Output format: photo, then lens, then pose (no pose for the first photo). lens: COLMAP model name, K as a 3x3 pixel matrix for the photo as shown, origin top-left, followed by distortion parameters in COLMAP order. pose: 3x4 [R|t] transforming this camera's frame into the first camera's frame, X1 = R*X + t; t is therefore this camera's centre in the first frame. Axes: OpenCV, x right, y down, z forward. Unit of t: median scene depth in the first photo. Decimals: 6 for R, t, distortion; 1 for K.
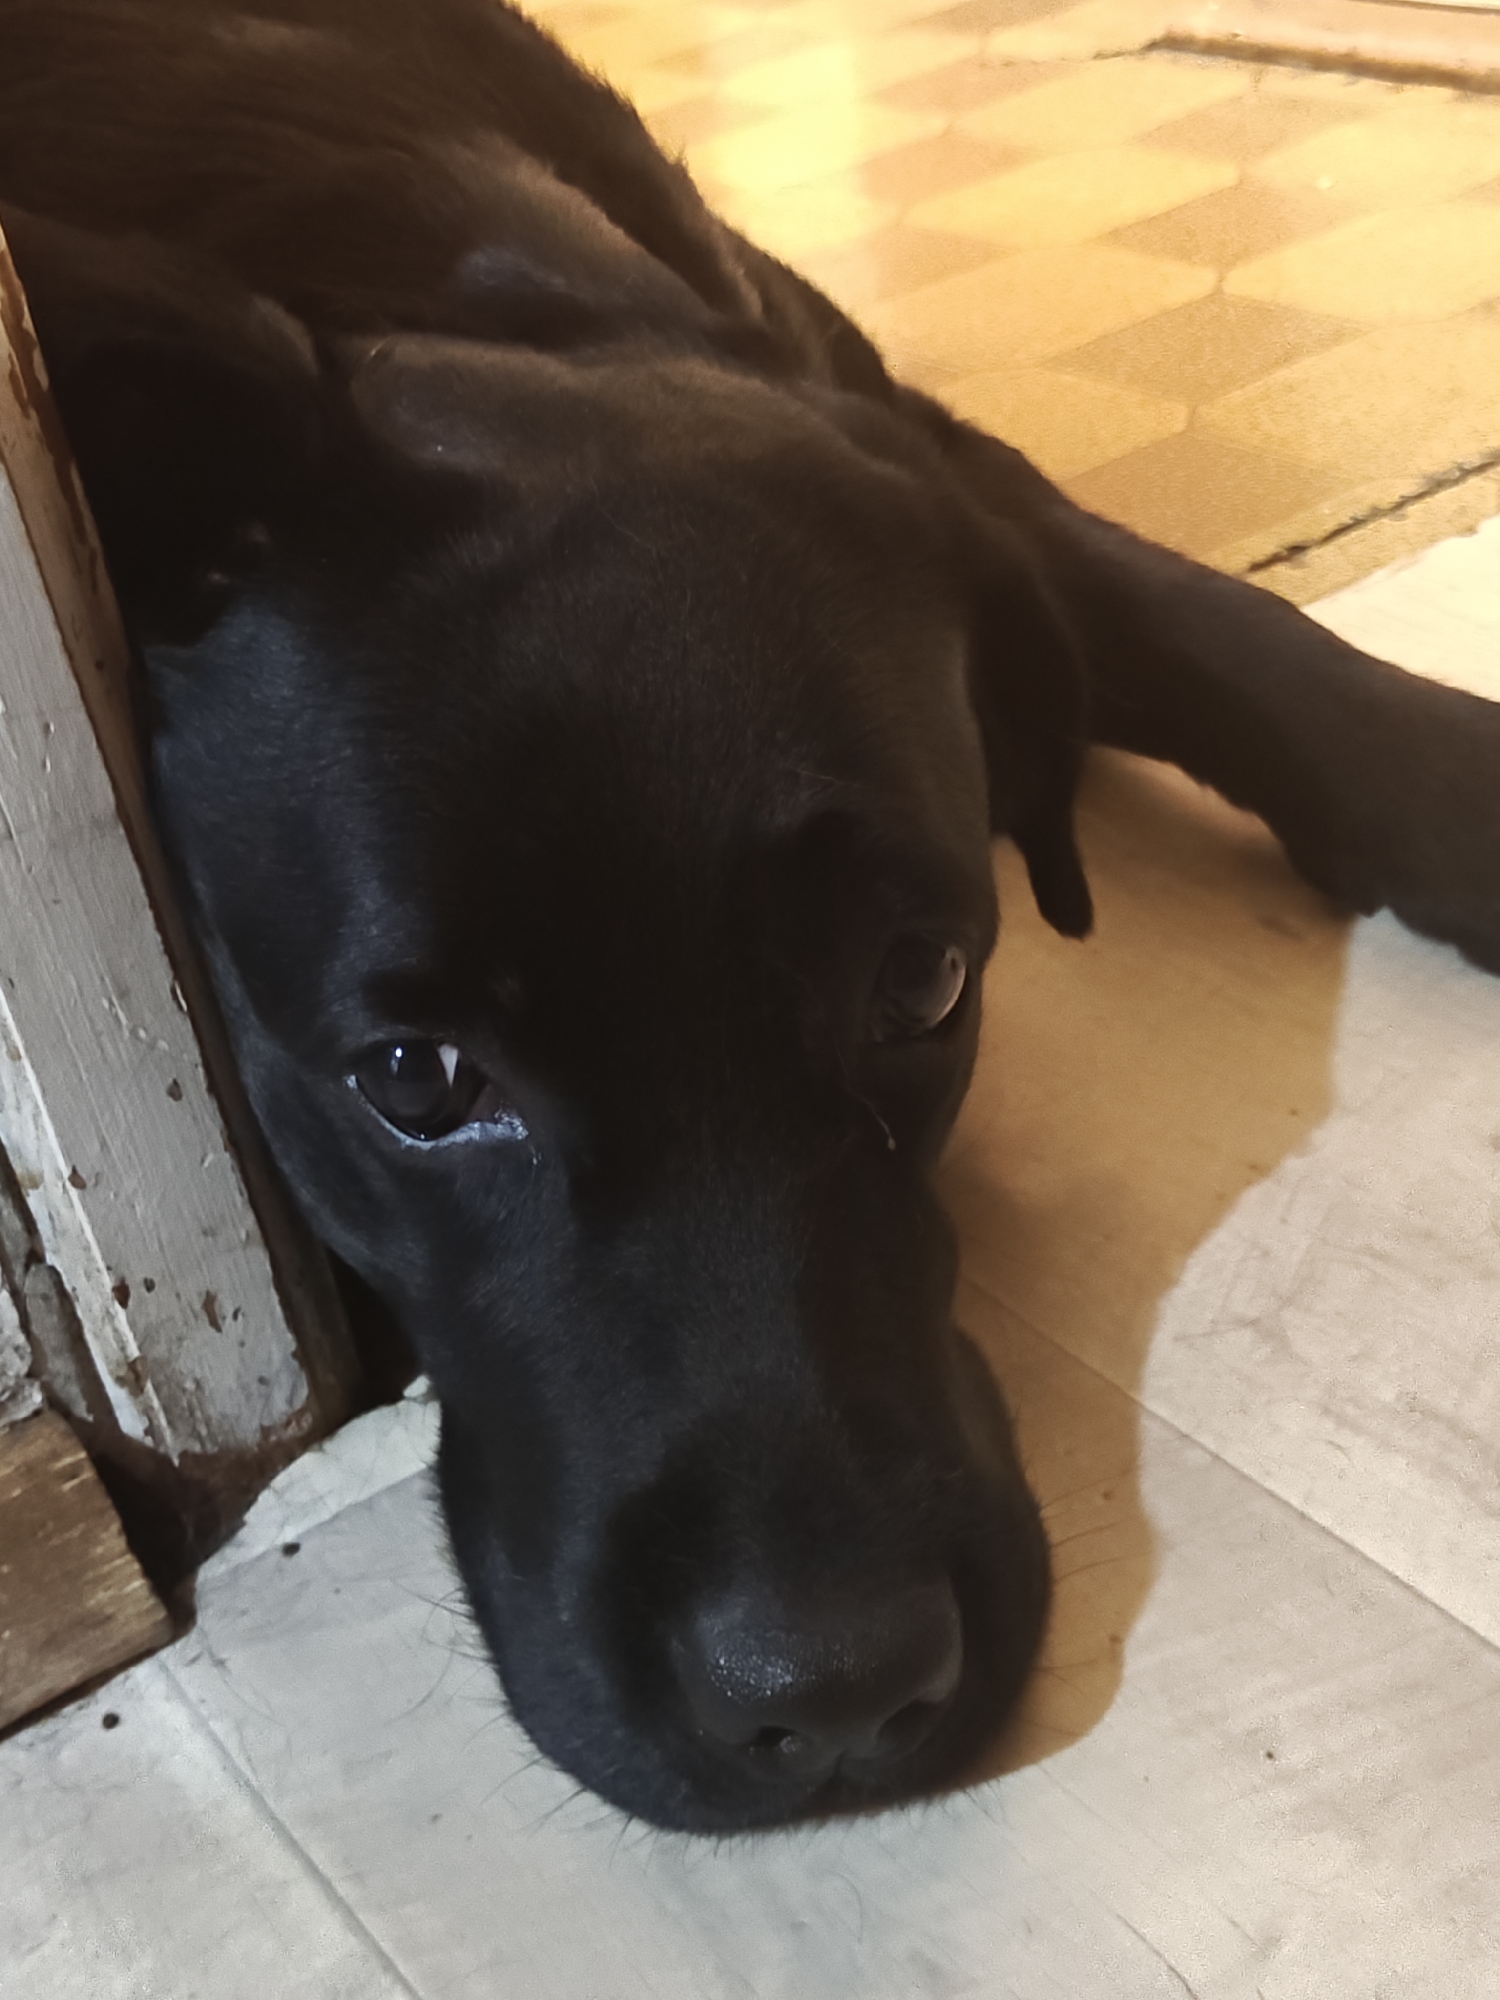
lens RADIAL K [[2839.7, 0, 743.0], [0, 2839.7, 996.2], [0, 0, 1]] dist [0.012404, 0.000000]
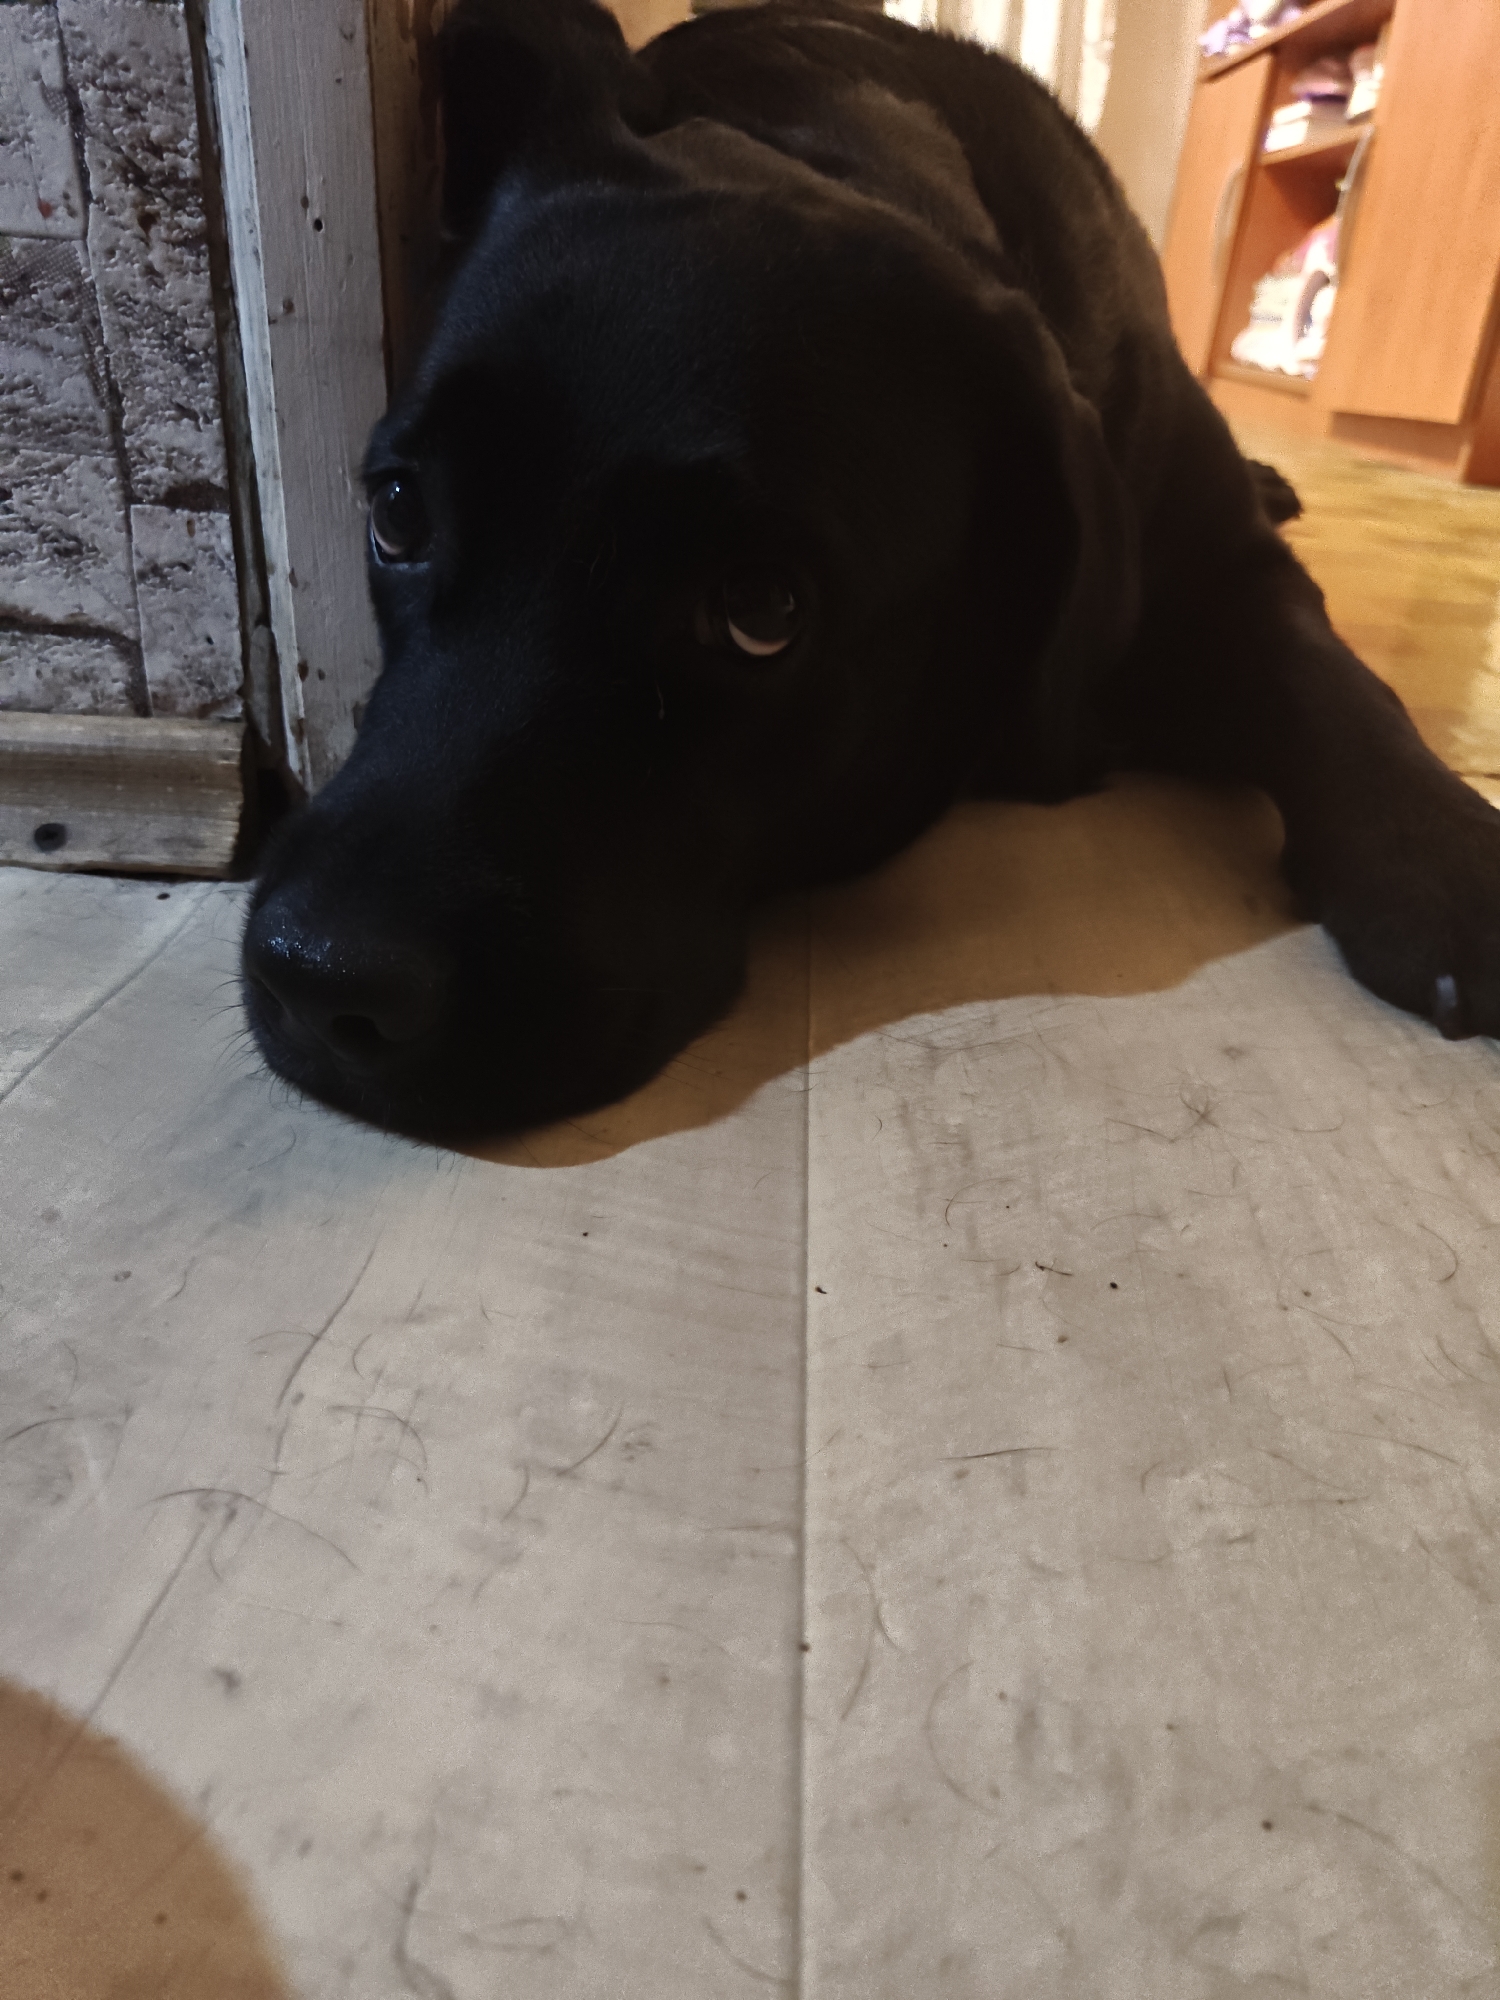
lens RADIAL K [[1434.3, 0, 710.8], [0, 1434.3, 1006.3], [0, 0, 1]] dist [-0.017724, 0.012146]
pose [[0.786466, 0.462687, -0.409136, 0.368687], [-0.461816, 0.880390, 0.107892, 0.078647], [0.410120, 0.104092, 0.906072, 0.395063]]
